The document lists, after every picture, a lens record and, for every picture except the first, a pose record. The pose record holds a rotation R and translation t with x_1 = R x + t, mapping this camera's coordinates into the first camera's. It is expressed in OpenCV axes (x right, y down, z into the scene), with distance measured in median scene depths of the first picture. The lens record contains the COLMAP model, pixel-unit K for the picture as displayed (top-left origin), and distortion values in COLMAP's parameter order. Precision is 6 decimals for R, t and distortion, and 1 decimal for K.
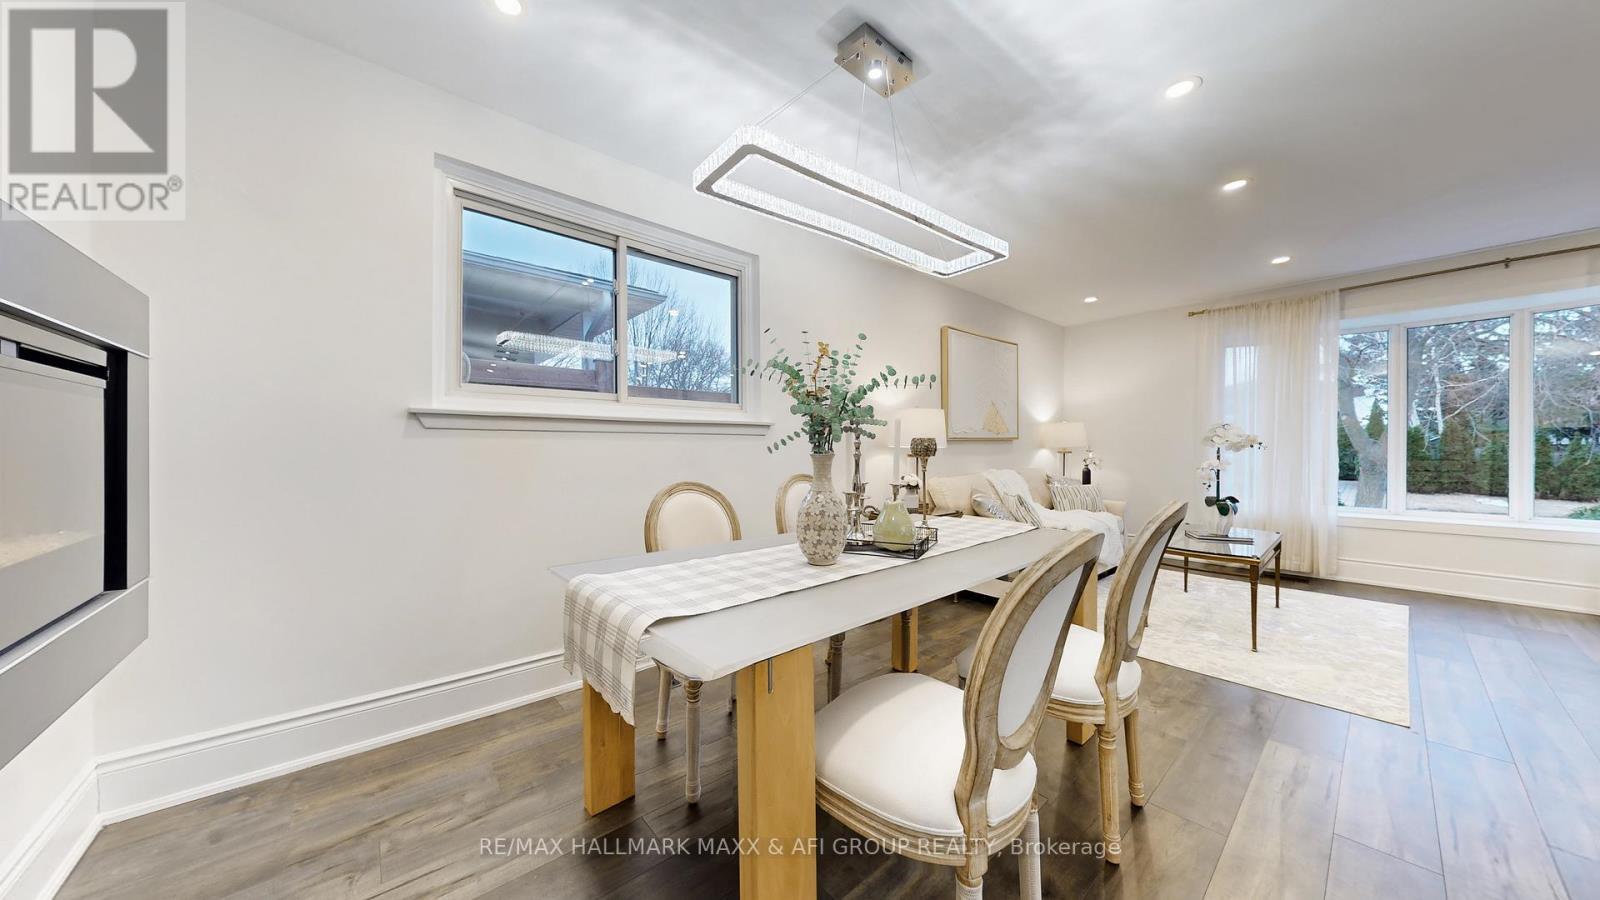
lens RADIAL K [[519.7, 0, 813.3], [0, 519.7, 446.9], [0, 0, 1]] dist [-0.000486, -0.000607]
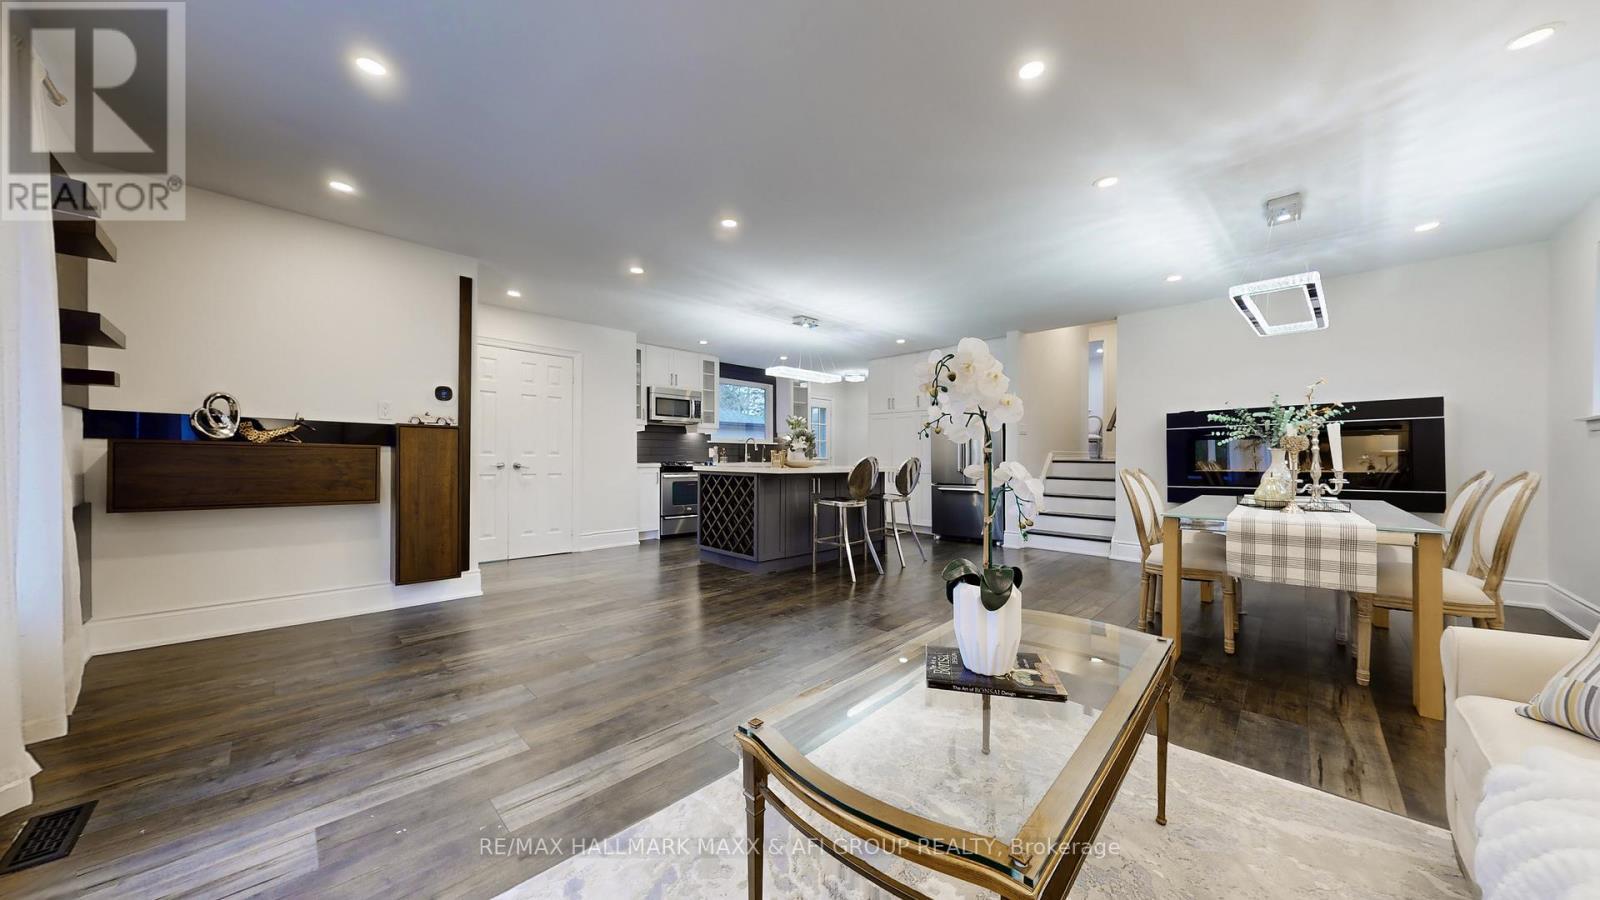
lens RADIAL K [[519.7, 0, 795.2], [0, 519.7, 457.3], [0, 0, 1]] dist [-0.000486, -0.000607]
pose [[-0.997451, 0.001132, -0.071349, 0.753687], [0.002263, 0.999873, -0.015767, 0.026853], [0.071322, -0.015888, -0.997327, 1.064240]]
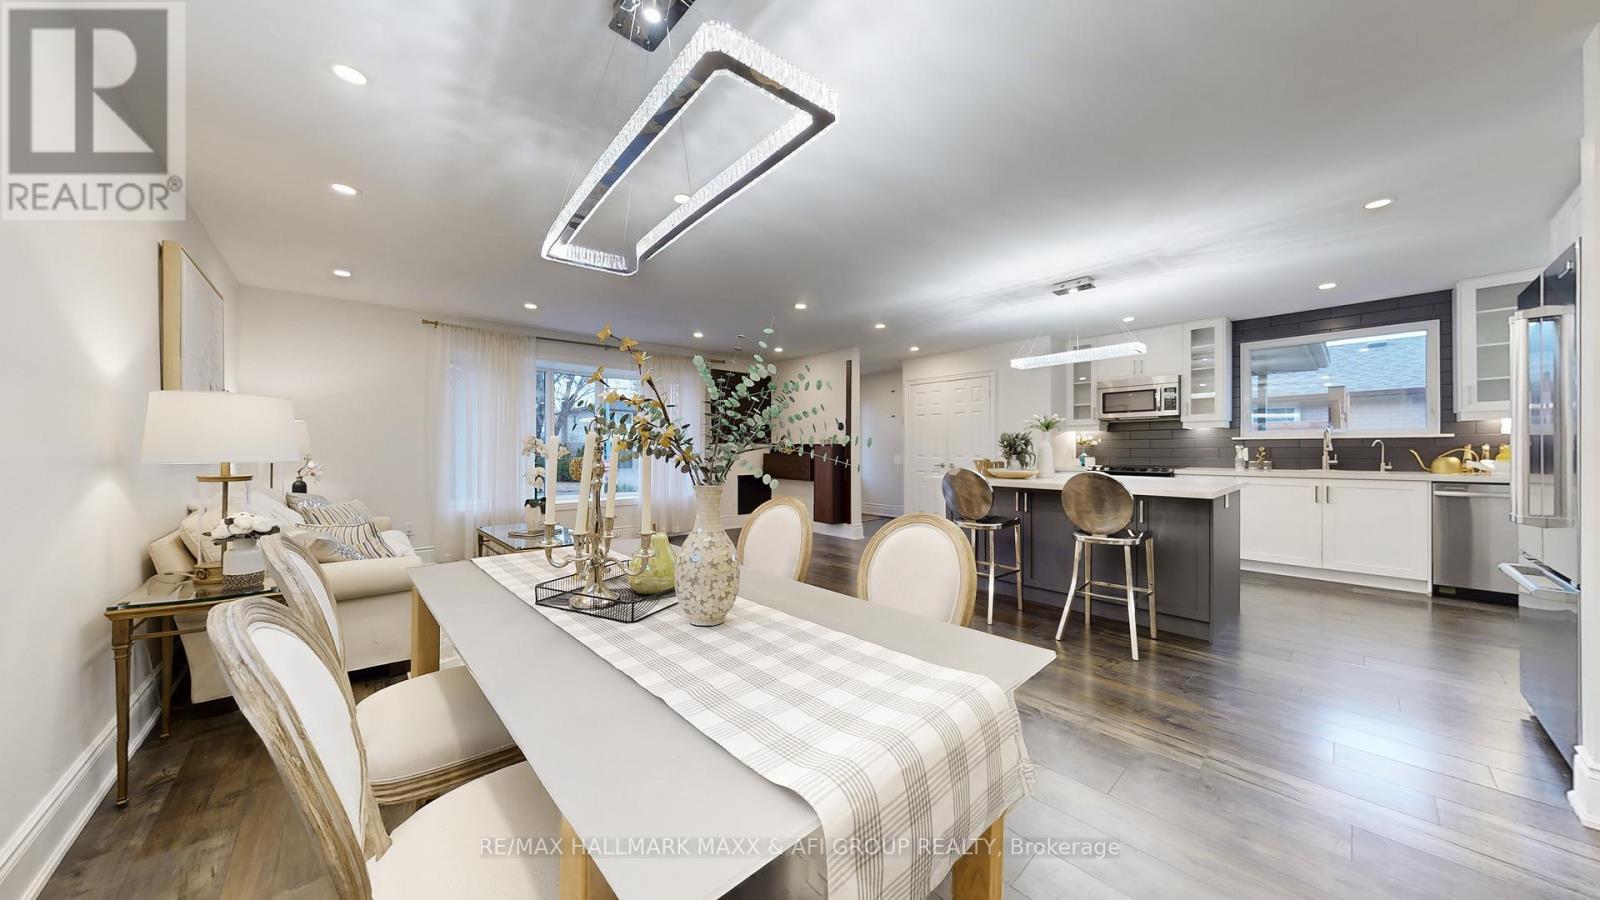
lens RADIAL K [[519.7, 0, 805.9], [0, 519.7, 460.3], [0, 0, 1]] dist [-0.000486, -0.000607]
pose [[-0.037043, -0.017529, 0.999160, -0.309953], [-0.007658, 0.999822, 0.017257, -0.015820], [-0.999284, -0.007013, -0.037171, 0.336933]]
